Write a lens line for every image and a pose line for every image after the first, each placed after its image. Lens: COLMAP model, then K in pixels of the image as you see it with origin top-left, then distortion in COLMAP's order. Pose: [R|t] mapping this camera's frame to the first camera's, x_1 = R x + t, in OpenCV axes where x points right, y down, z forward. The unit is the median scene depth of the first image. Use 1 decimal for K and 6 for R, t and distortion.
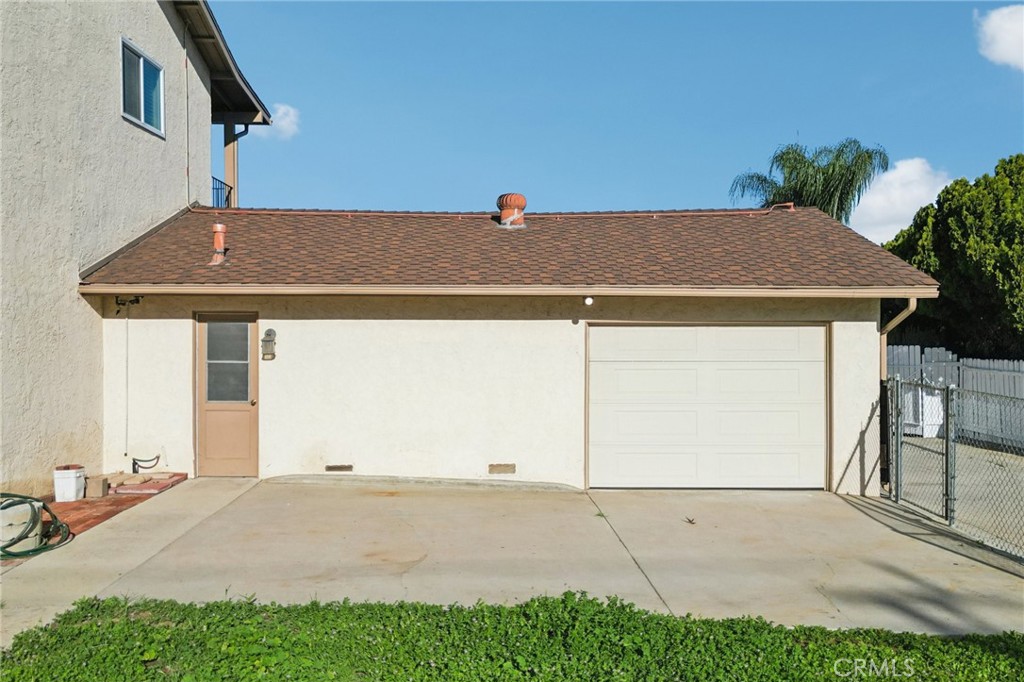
lens RADIAL K [[884.3, 0, 475.0], [0, 884.3, 328.5], [0, 0, 1]] dist [0.013854, 0.000514]
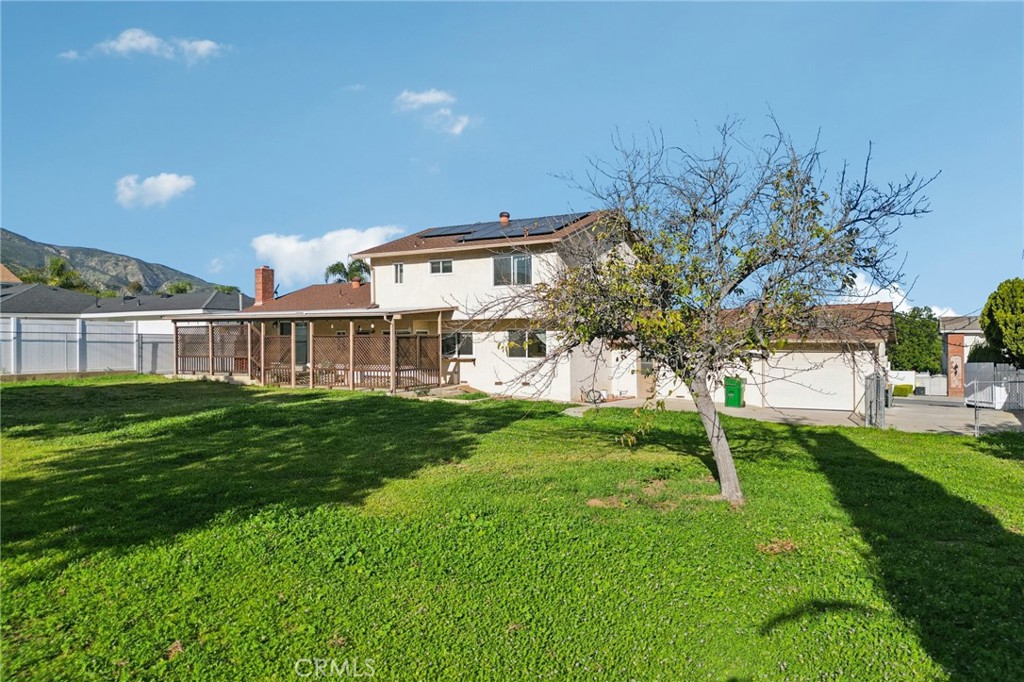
lens RADIAL K [[733.4, 0, 515.0], [0, 733.4, 342.0], [0, 0, 1]] dist [0.040445, -0.003719]
pose [[0.879695, -0.003952, -0.475521, 0.568806], [-0.002827, 0.999904, -0.013539, -0.000857], [0.475529, 0.013255, 0.879600, -1.585307]]
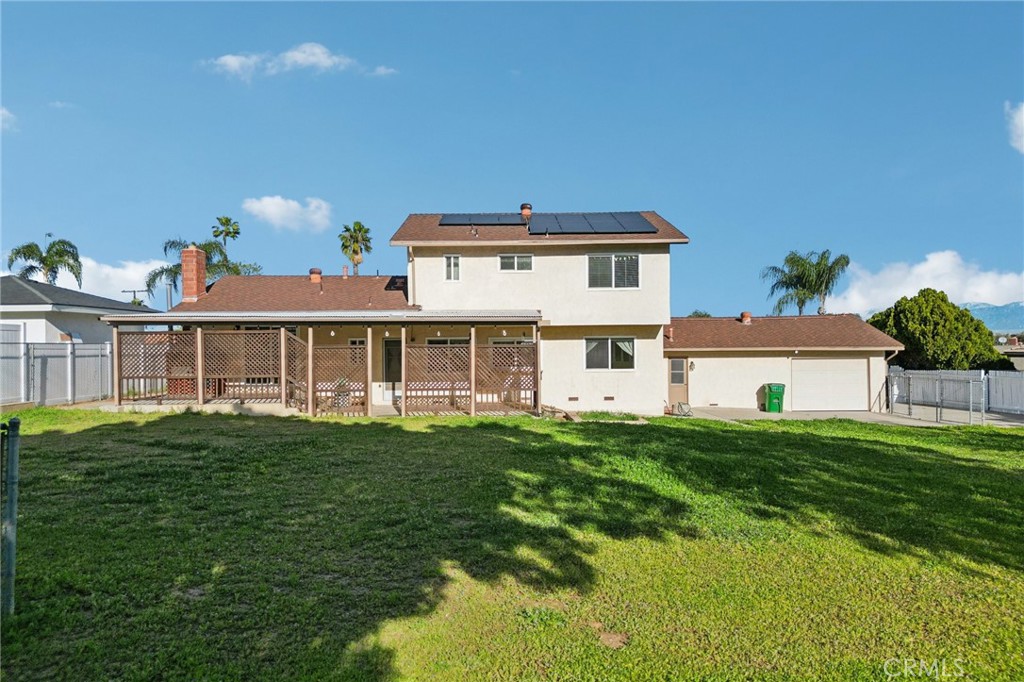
lens RADIAL K [[713.8, 0, 508.8], [0, 713.8, 344.7], [0, 0, 1]] dist [0.066390, 0.000054]
pose [[0.999589, -0.008472, 0.027403, -0.945278], [0.008829, 0.999878, -0.012916, -0.030388], [-0.027290, 0.013152, 0.999541, -1.538561]]
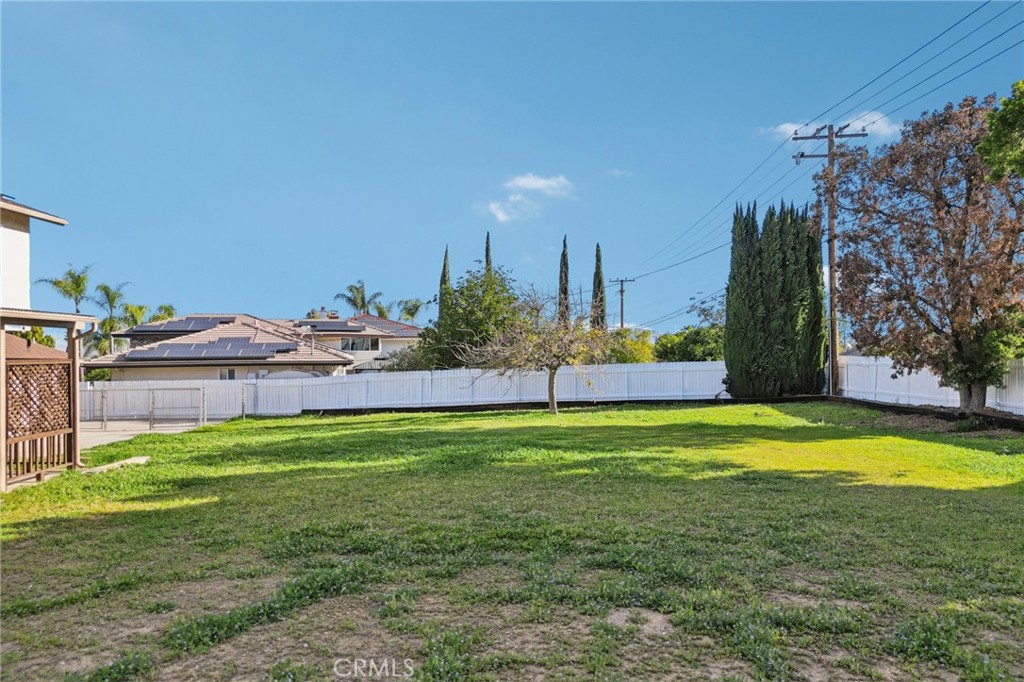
lens RADIAL K [[733.4, 0, 515.0], [0, 733.4, 342.0], [0, 0, 1]] dist [0.040445, -0.003719]
pose [[0.004780, 0.004471, 0.999979, -1.982762], [0.024073, 0.999700, -0.004585, -0.056561], [-0.999699, 0.024094, 0.004671, -0.499404]]
